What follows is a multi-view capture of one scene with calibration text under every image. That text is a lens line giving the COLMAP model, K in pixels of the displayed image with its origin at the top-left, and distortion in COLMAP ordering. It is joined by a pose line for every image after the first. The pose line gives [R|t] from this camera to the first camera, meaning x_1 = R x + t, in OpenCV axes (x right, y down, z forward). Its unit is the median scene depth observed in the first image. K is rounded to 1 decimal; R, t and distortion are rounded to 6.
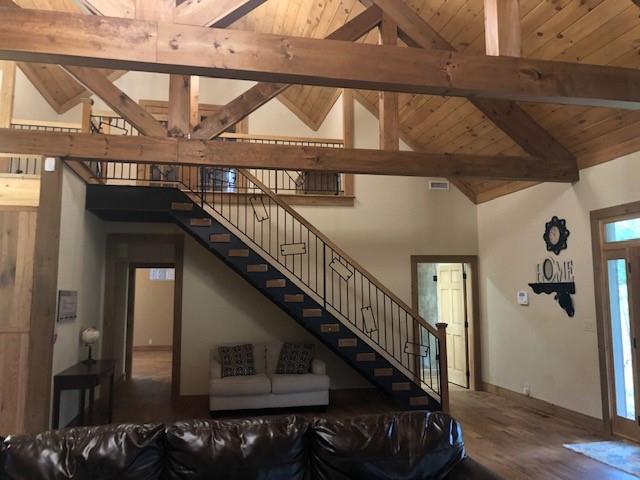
lens RADIAL K [[522.8, 0, 323.0], [0, 522.8, 234.9], [0, 0, 1]] dist [0.021731, -0.019626]
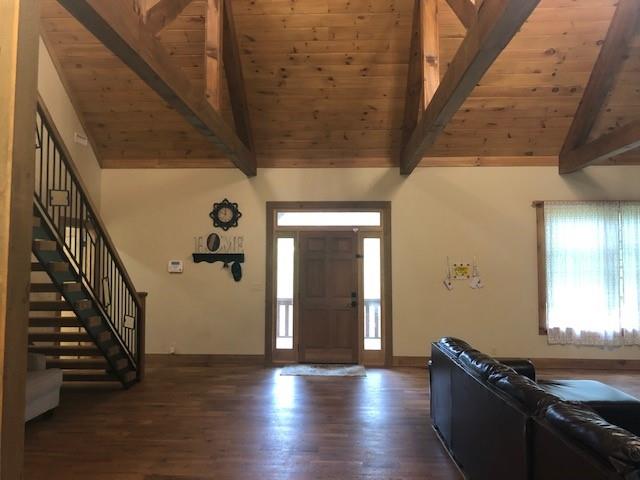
lens RADIAL K [[515.8, 0, 321.2], [0, 515.8, 235.8], [0, 0, 1]] dist [0.277946, -0.701614]
pose [[0.269807, 0.058954, 0.961108, -0.666921], [-0.109404, 0.993538, -0.030231, 0.062356], [-0.956679, -0.096993, 0.274513, 0.457378]]
